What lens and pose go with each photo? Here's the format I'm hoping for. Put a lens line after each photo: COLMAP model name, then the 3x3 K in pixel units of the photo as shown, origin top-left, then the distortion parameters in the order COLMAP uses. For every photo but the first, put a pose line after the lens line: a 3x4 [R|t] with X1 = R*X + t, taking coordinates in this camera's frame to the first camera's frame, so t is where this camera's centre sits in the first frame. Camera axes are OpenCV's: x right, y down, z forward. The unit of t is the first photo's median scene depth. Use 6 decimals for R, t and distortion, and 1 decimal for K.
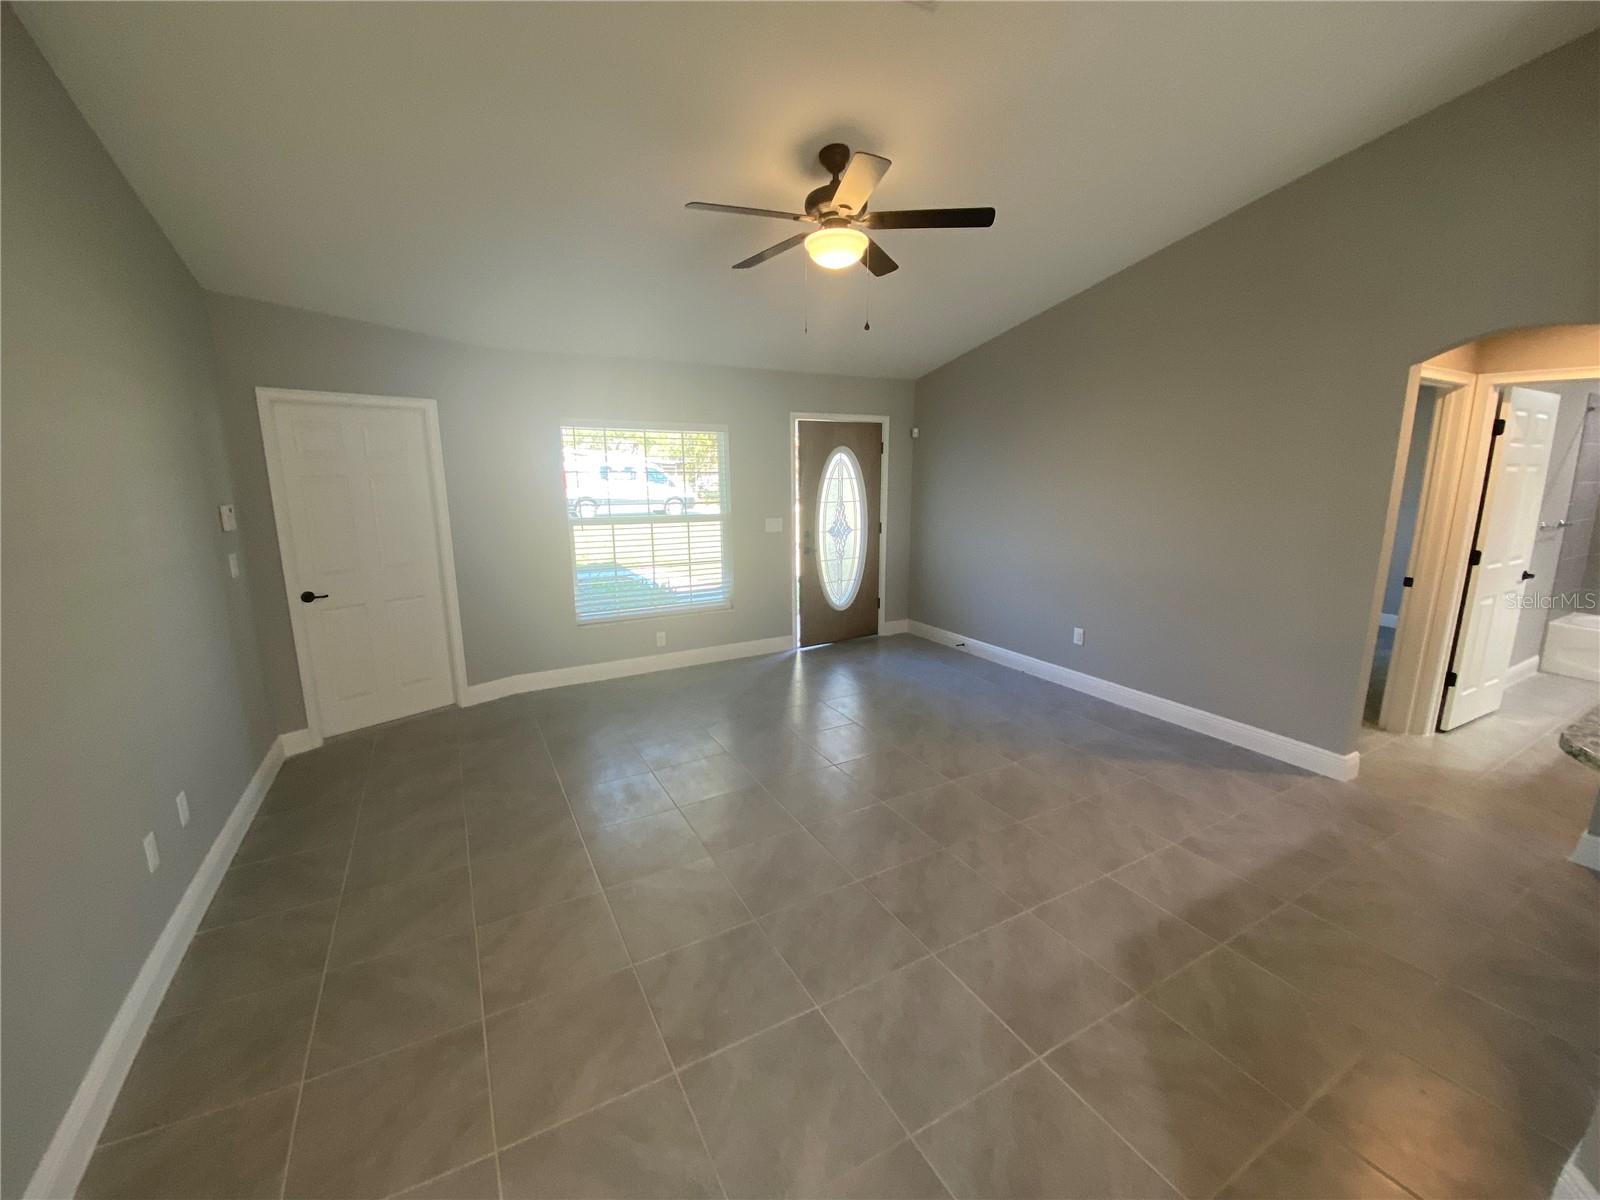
lens RADIAL K [[653.0, 0, 795.8], [0, 653.0, 595.2], [0, 0, 1]] dist [0.022014, -0.020653]
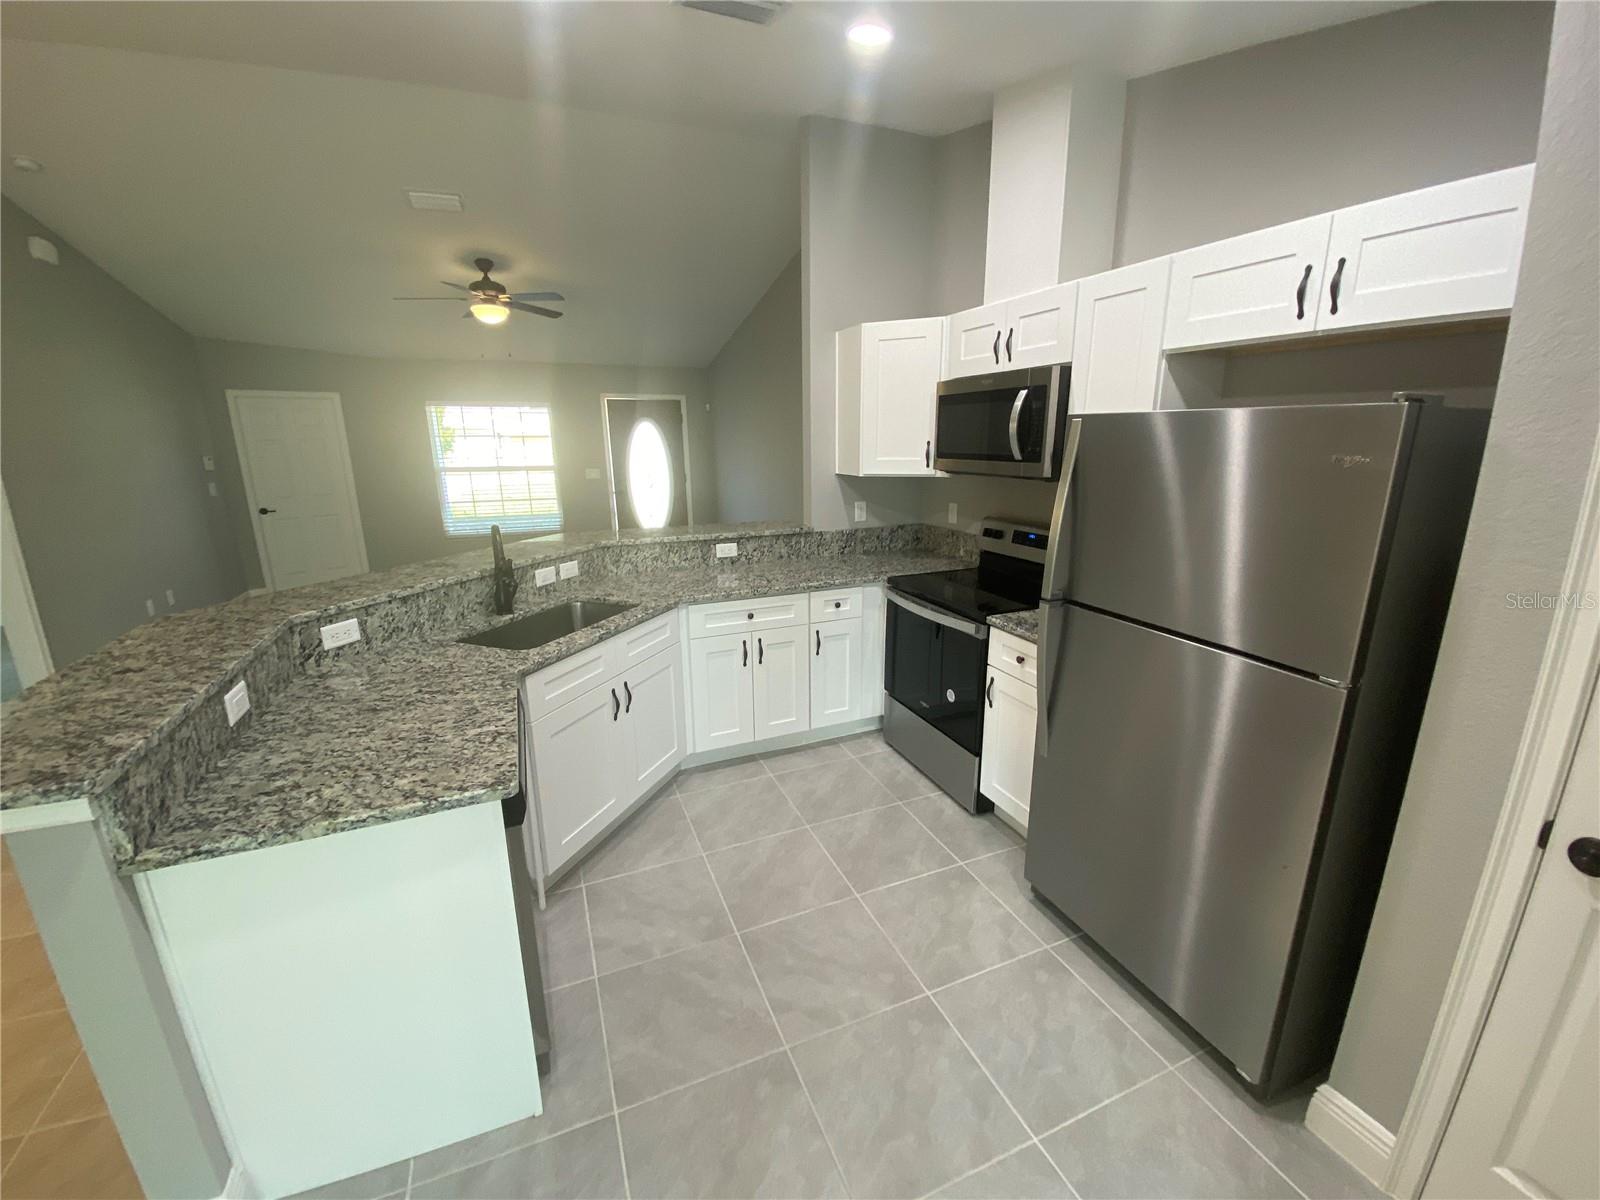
lens RADIAL K [[653.0, 0, 795.8], [0, 653.0, 595.2], [0, 0, 1]] dist [0.022014, -0.020653]
pose [[0.994328, 0.018344, -0.104759, 0.814558], [-0.013367, 0.998757, 0.048014, 0.119552], [0.105510, -0.046342, 0.993338, -0.560456]]
